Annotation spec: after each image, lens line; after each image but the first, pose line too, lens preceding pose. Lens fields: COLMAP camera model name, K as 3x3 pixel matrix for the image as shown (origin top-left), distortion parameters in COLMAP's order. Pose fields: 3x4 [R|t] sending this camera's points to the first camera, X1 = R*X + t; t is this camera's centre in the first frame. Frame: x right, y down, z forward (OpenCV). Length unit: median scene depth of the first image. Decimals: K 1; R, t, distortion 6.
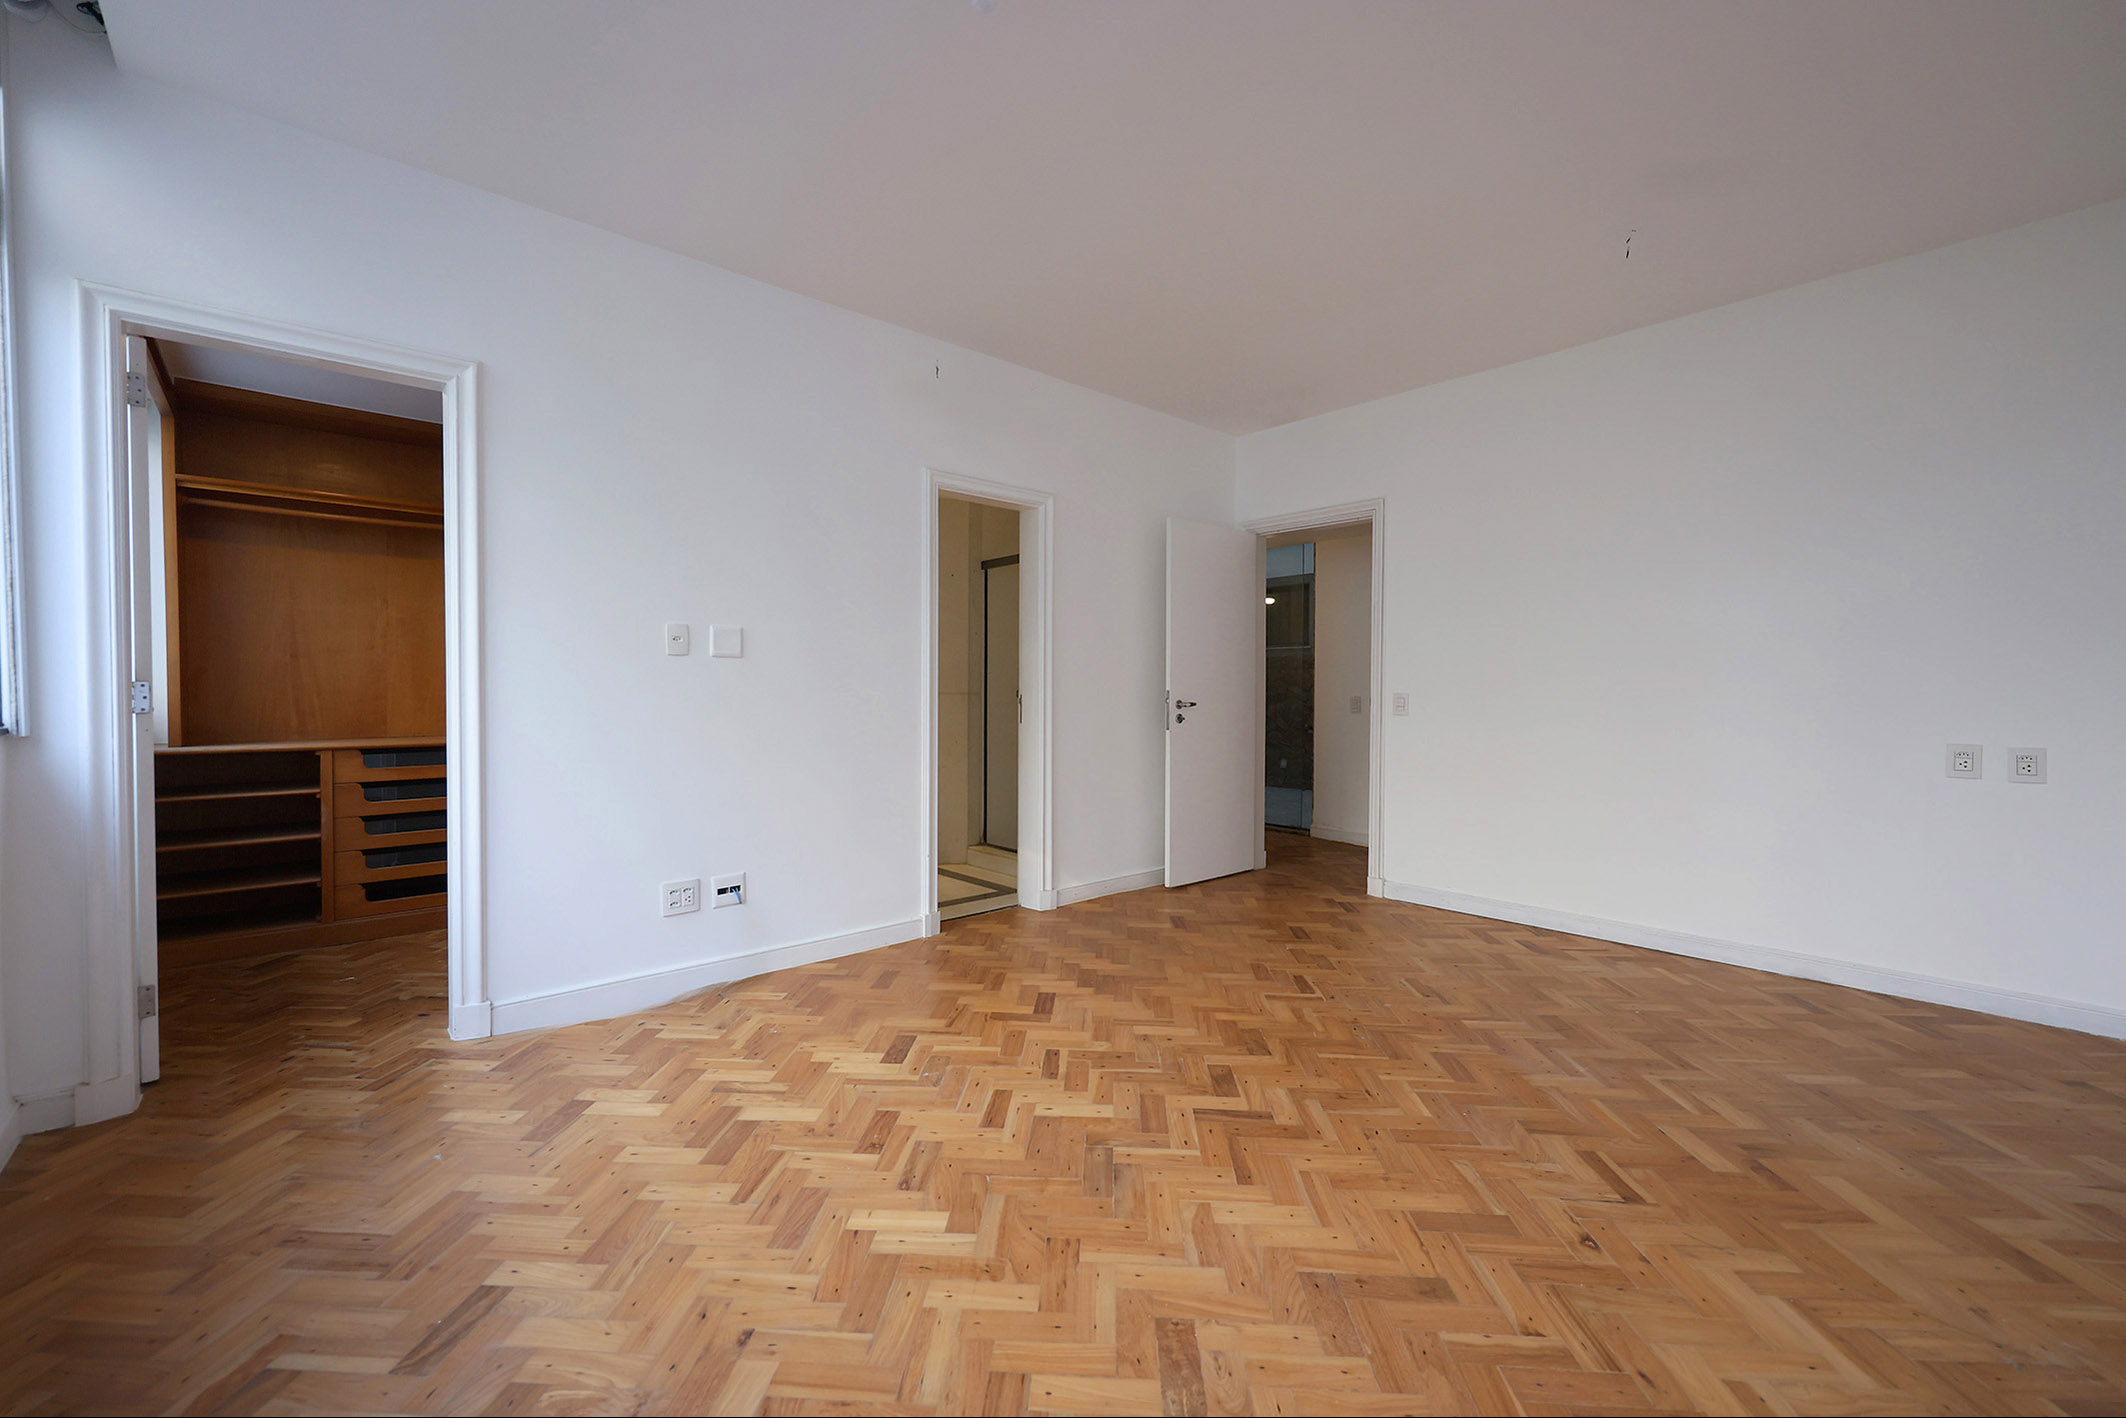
lens RADIAL K [[850.6, 0, 1056.0], [0, 850.6, 704.6], [0, 0, 1]] dist [0.002247, 0.000085]
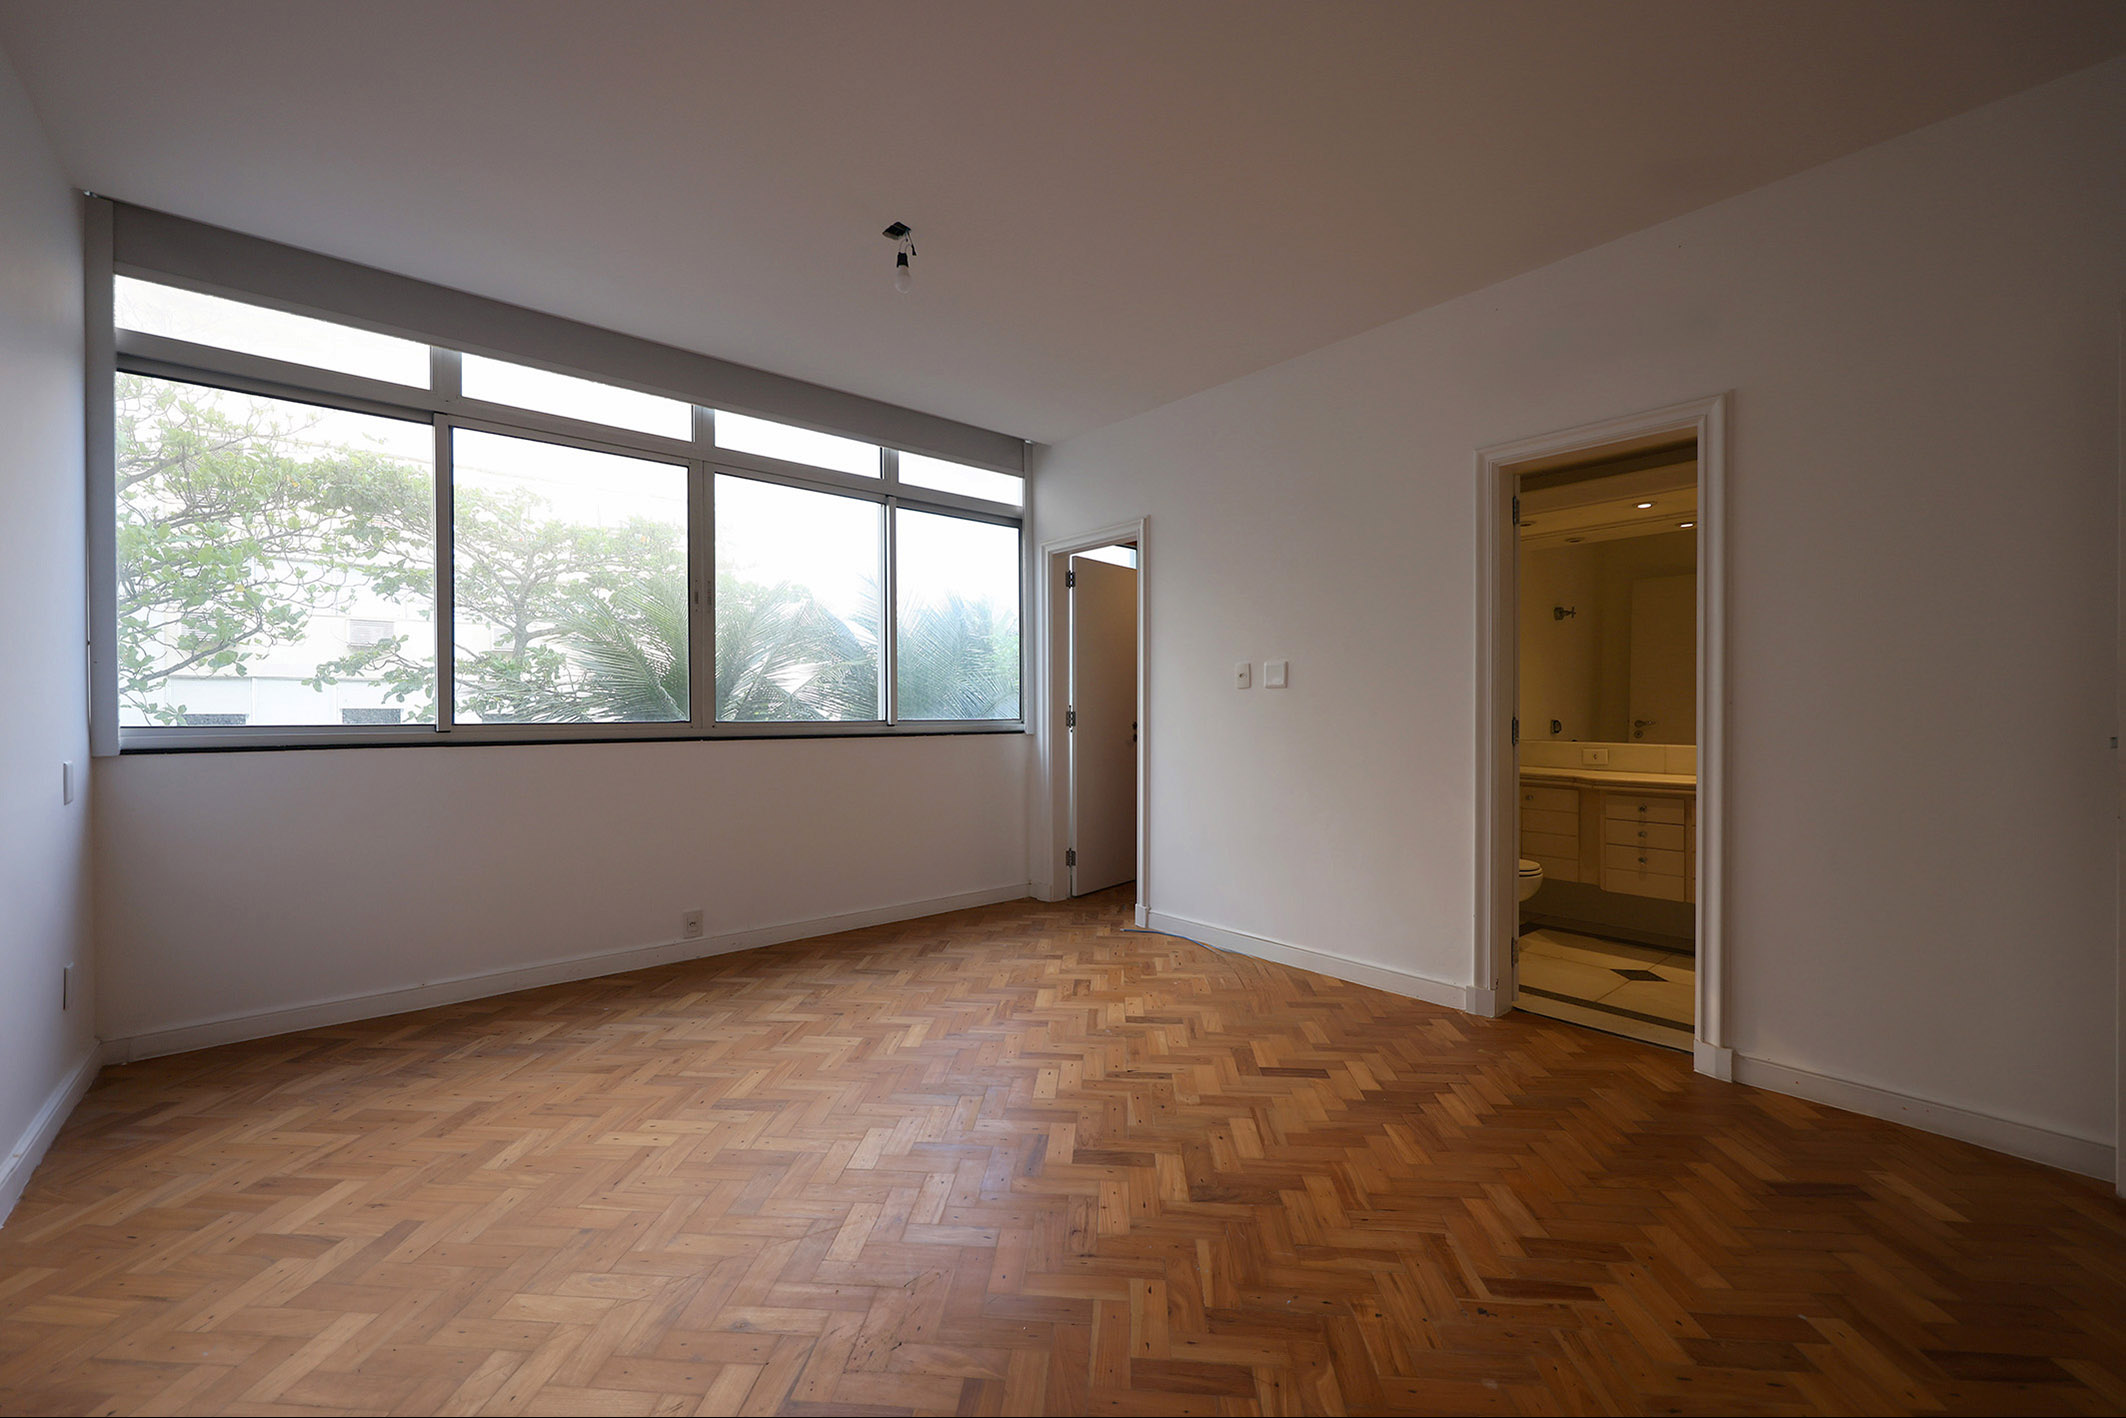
lens RADIAL K [[850.6, 0, 1045.4], [0, 850.6, 725.9], [0, 0, 1]] dist [0.002247, 0.000085]
pose [[-0.028054, 0.010042, -0.999556, 0.889844], [-0.014895, 0.999834, 0.010463, -0.011182], [0.999495, 0.015182, -0.027900, 0.785918]]
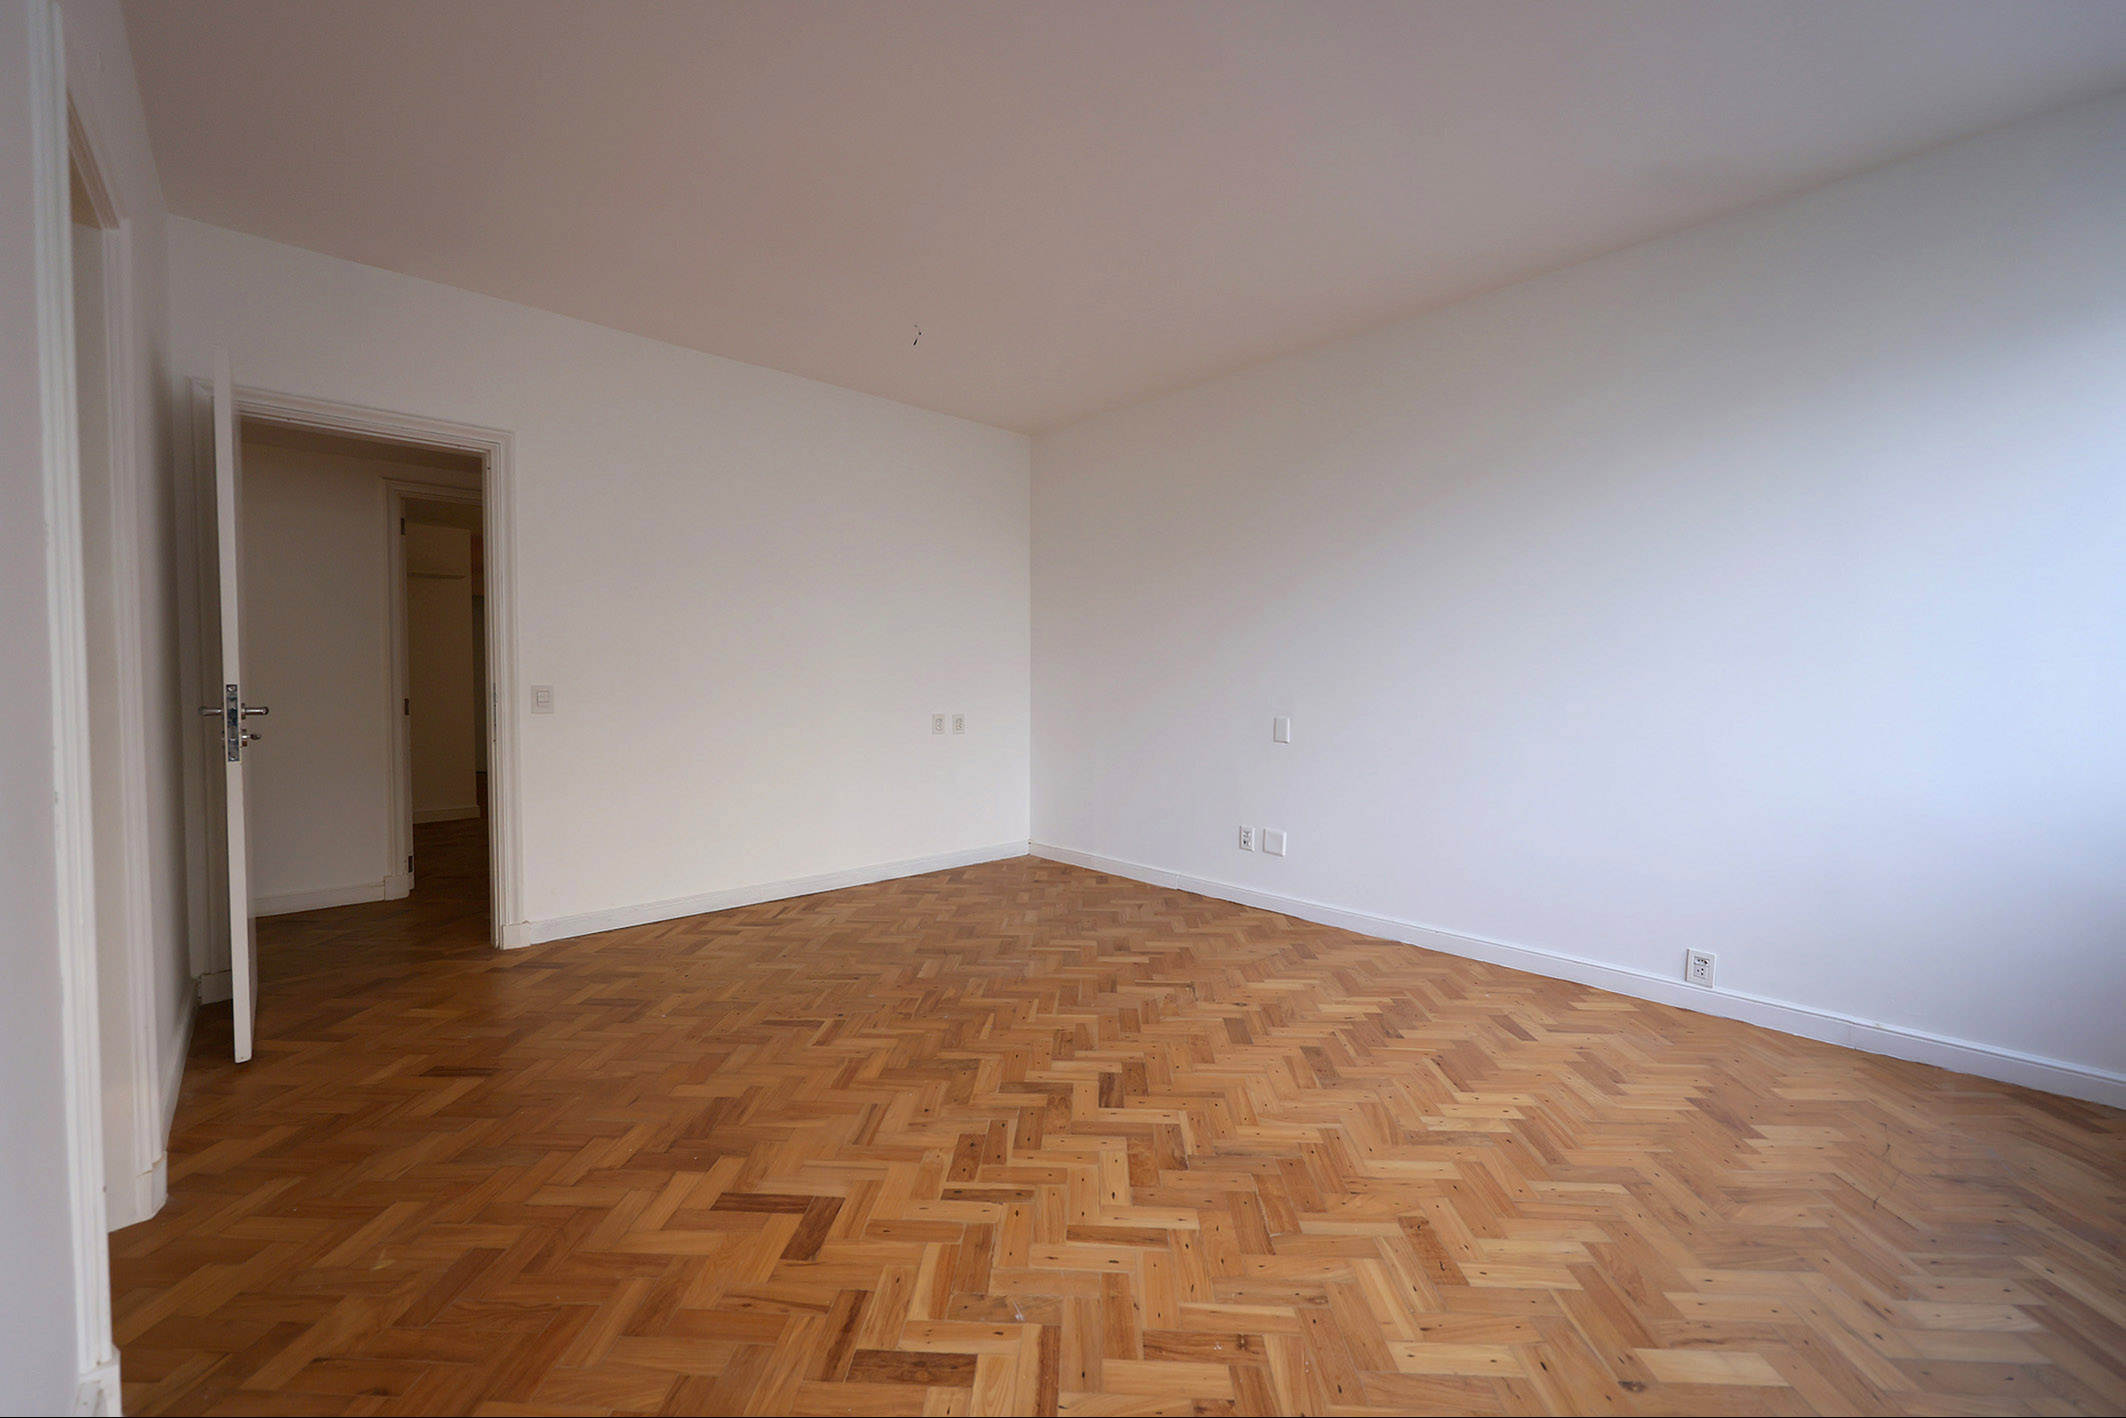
lens RADIAL K [[850.6, 0, 1056.6], [0, 850.6, 705.8], [0, 0, 1]] dist [0.002247, 0.000085]
pose [[-0.016779, -0.034208, 0.999274, -0.633145], [0.012951, 0.999323, 0.034427, -0.024331], [-0.999775, 0.013519, -0.016325, 0.818288]]
